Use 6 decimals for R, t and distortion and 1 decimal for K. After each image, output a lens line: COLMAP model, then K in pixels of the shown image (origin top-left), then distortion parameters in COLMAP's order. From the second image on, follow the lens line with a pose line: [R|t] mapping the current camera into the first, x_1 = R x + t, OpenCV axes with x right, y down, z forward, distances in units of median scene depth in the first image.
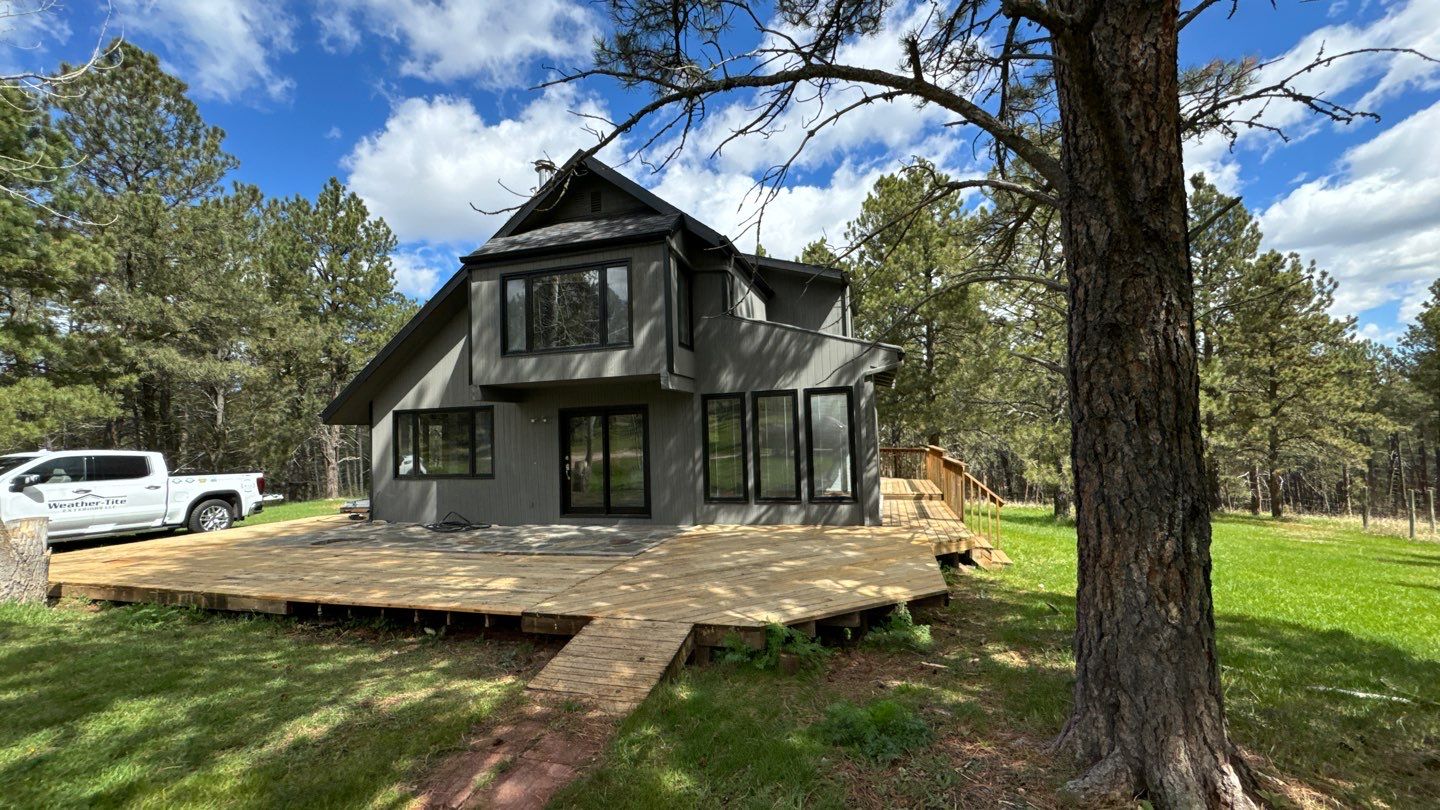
lens RADIAL K [[573.6, 0, 720.0], [0, 573.6, 405.0], [0, 0, 1]] dist [0.001345, -0.000012]
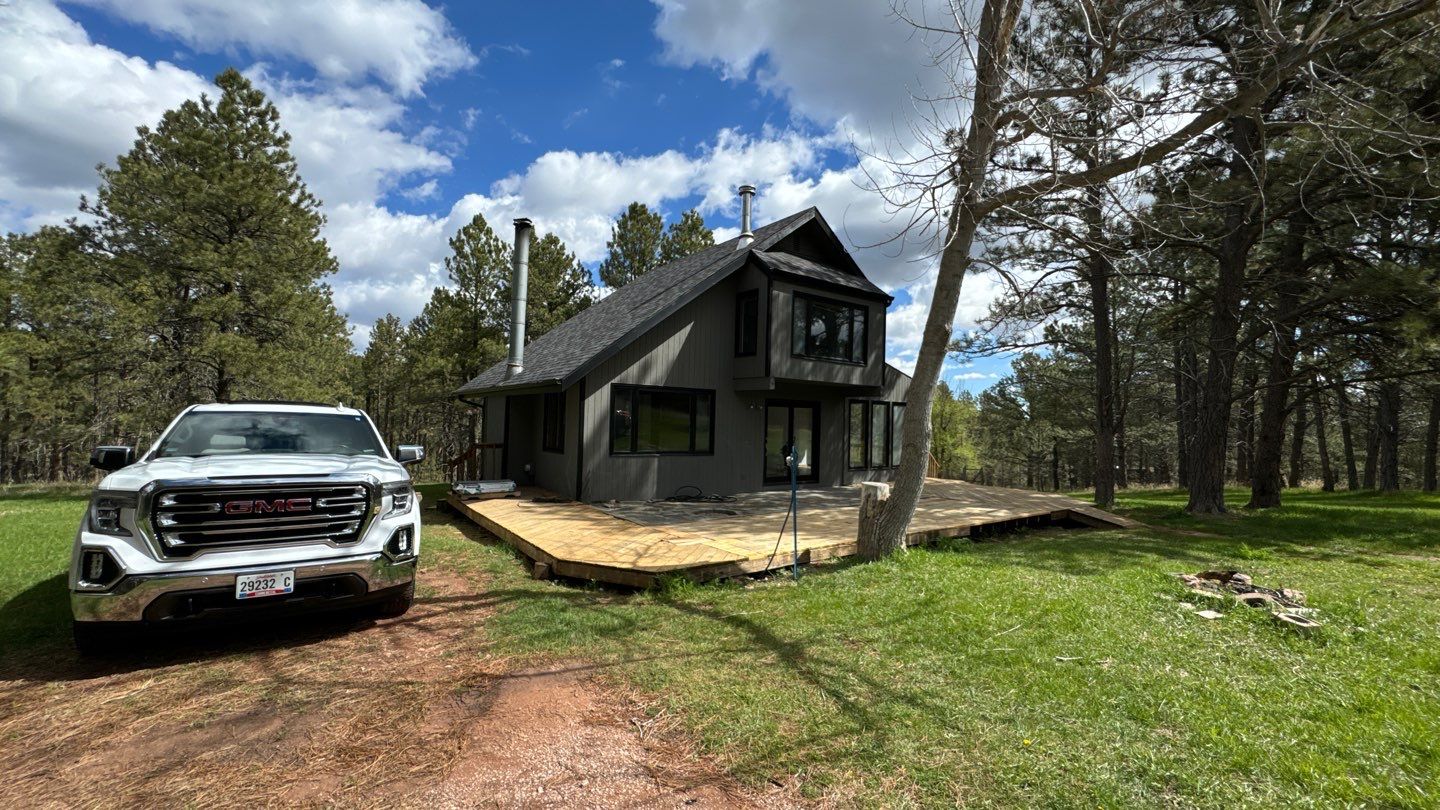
lens RADIAL K [[573.6, 0, 720.0], [0, 573.6, 405.0], [0, 0, 1]] dist [0.001345, -0.000012]
pose [[0.591433, 0.066148, 0.803636, -1.282249], [-0.098795, 0.995065, -0.009197, 0.041008], [-0.800279, -0.073956, 0.595050, 0.328063]]
